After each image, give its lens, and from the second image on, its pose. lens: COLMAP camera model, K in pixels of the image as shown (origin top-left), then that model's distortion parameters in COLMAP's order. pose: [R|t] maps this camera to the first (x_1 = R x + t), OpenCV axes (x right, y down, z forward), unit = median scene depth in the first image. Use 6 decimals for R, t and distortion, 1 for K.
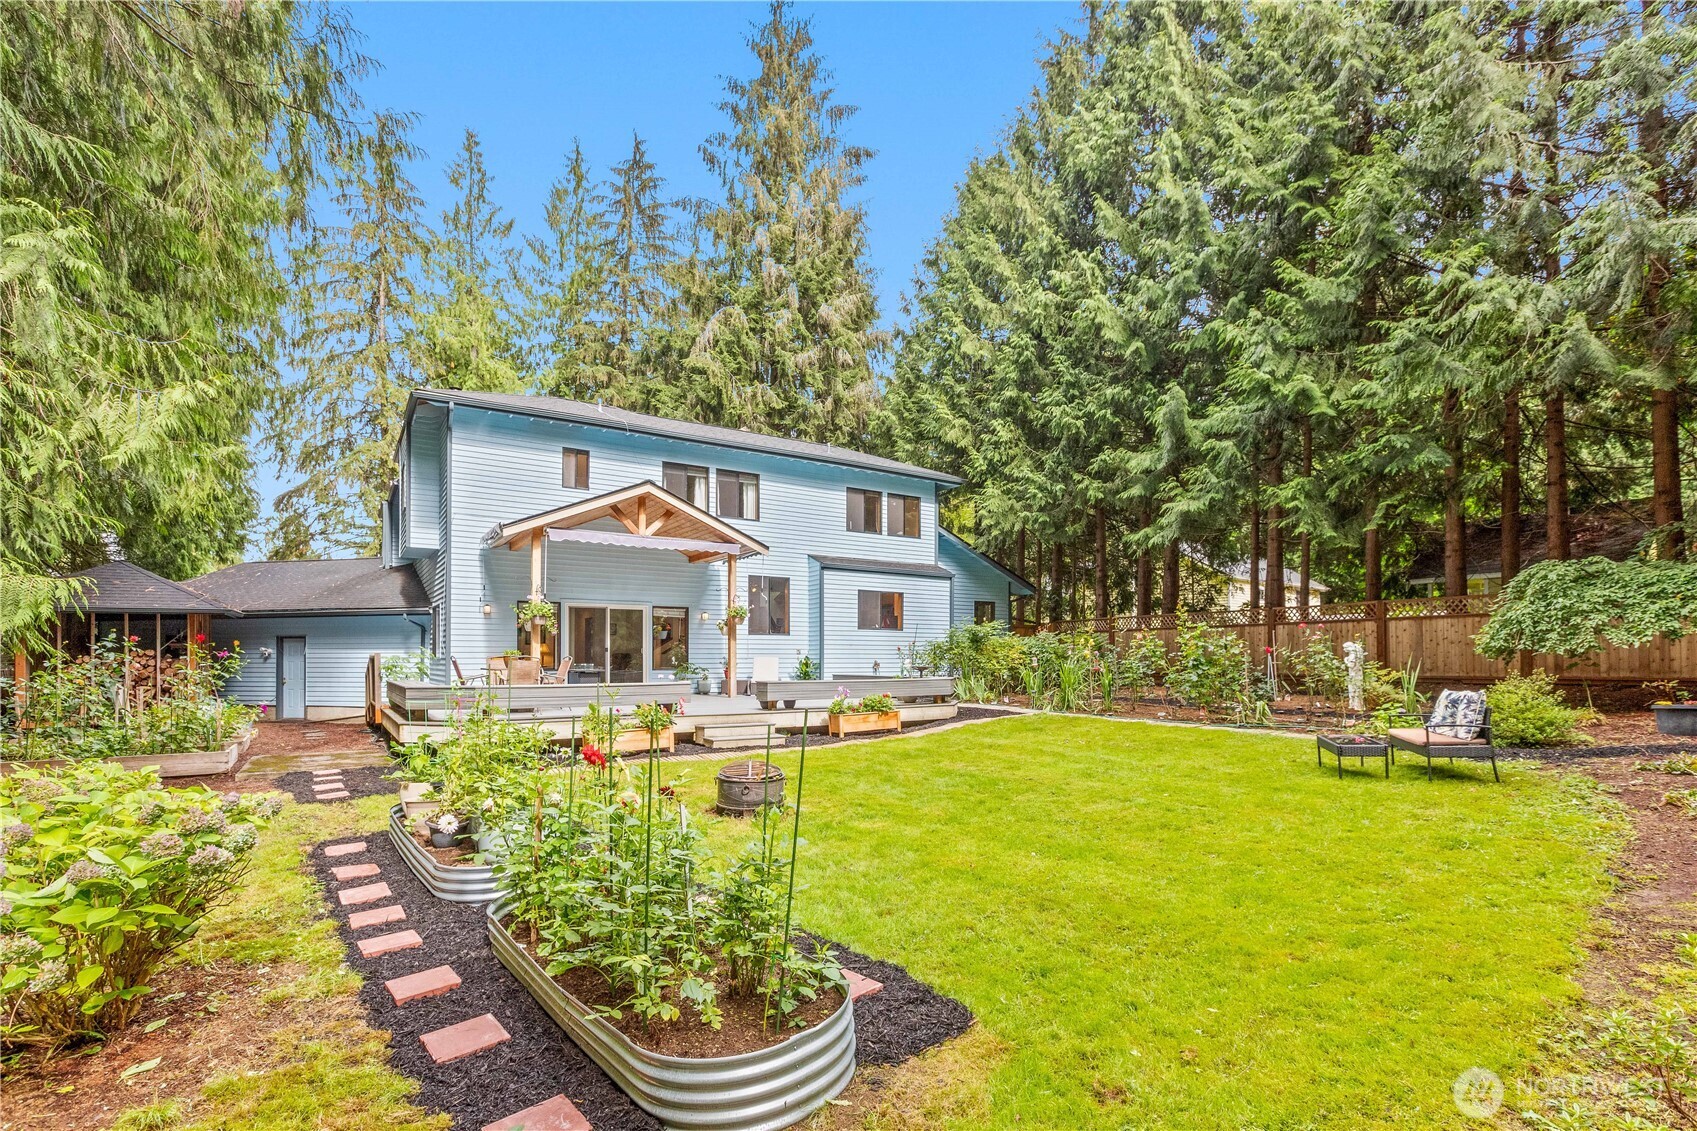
lens RADIAL K [[774.5, 0, 849.3], [0, 774.5, 540.6], [0, 0, 1]] dist [-0.000093, 0.000156]
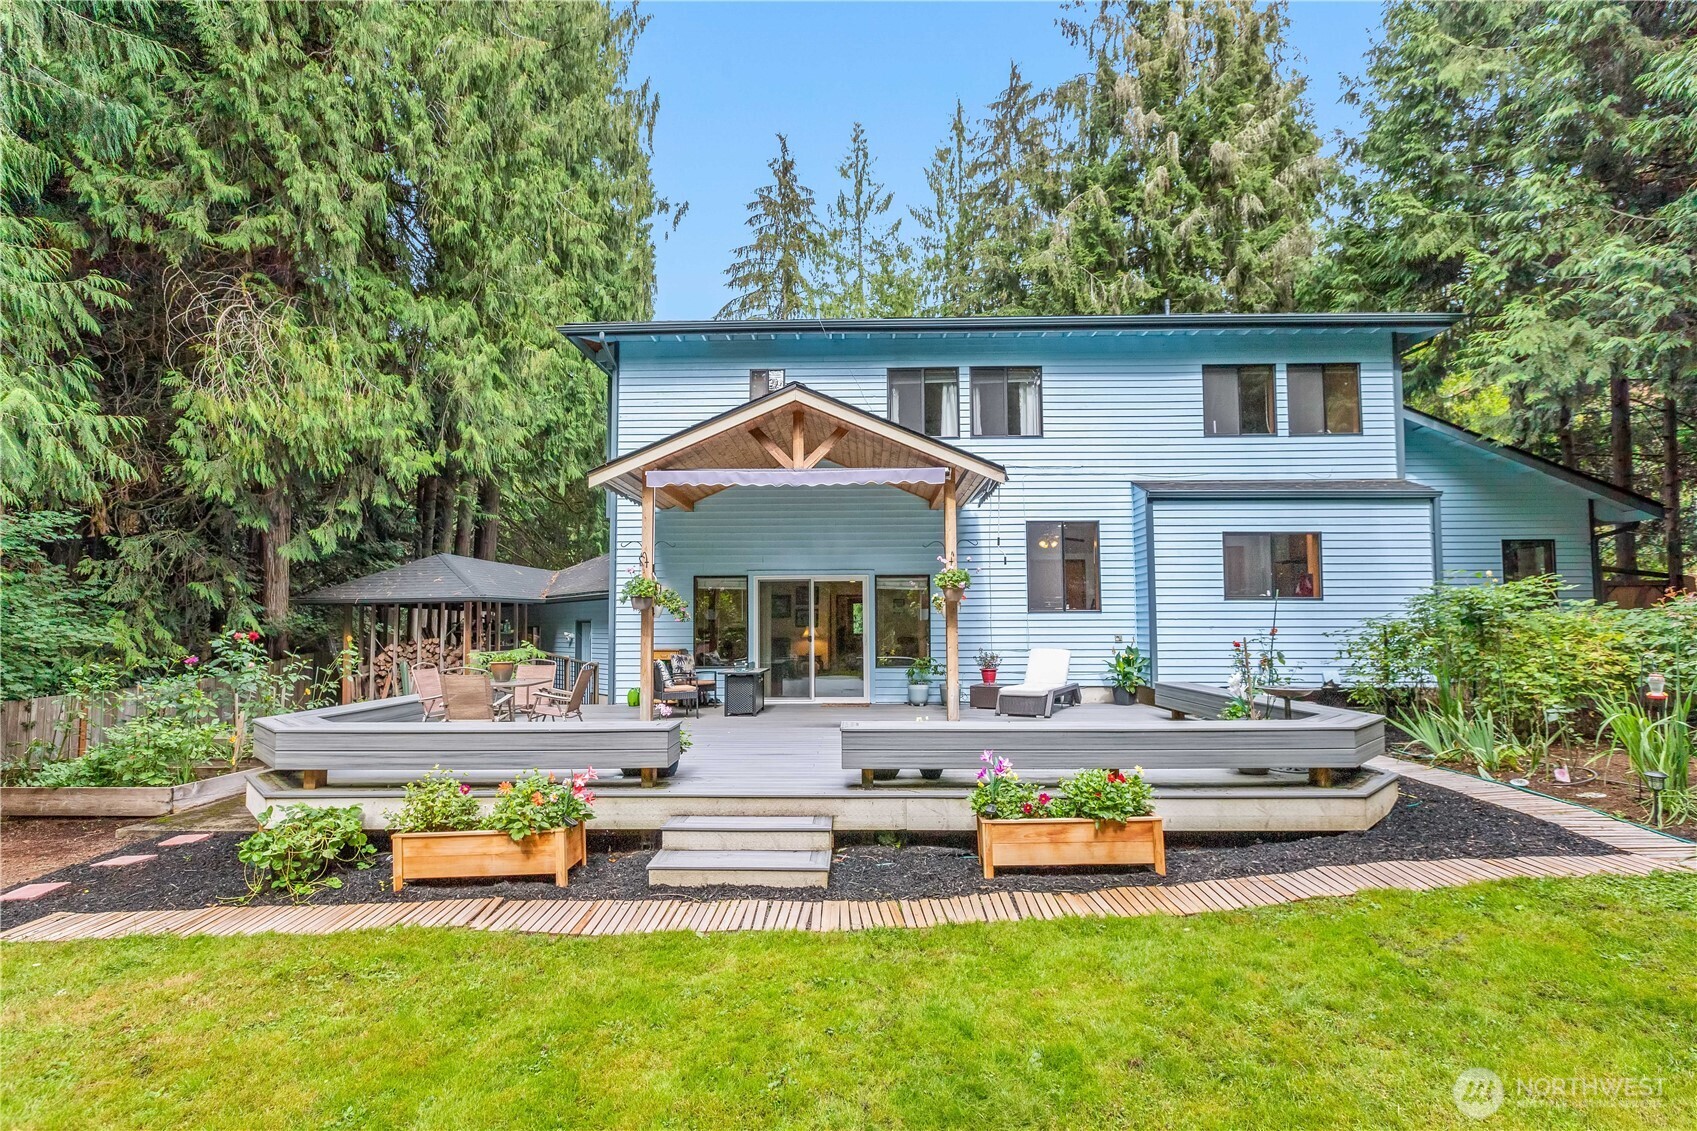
lens RADIAL K [[766.4, 0, 847.2], [0, 766.4, 545.5], [0, 0, 1]] dist [0.003360, -0.000107]
pose [[0.830110, -0.062750, -0.554057, 0.090578], [0.087721, 0.995971, 0.018628, 0.036265], [0.550656, -0.064066, 0.832270, 0.348879]]
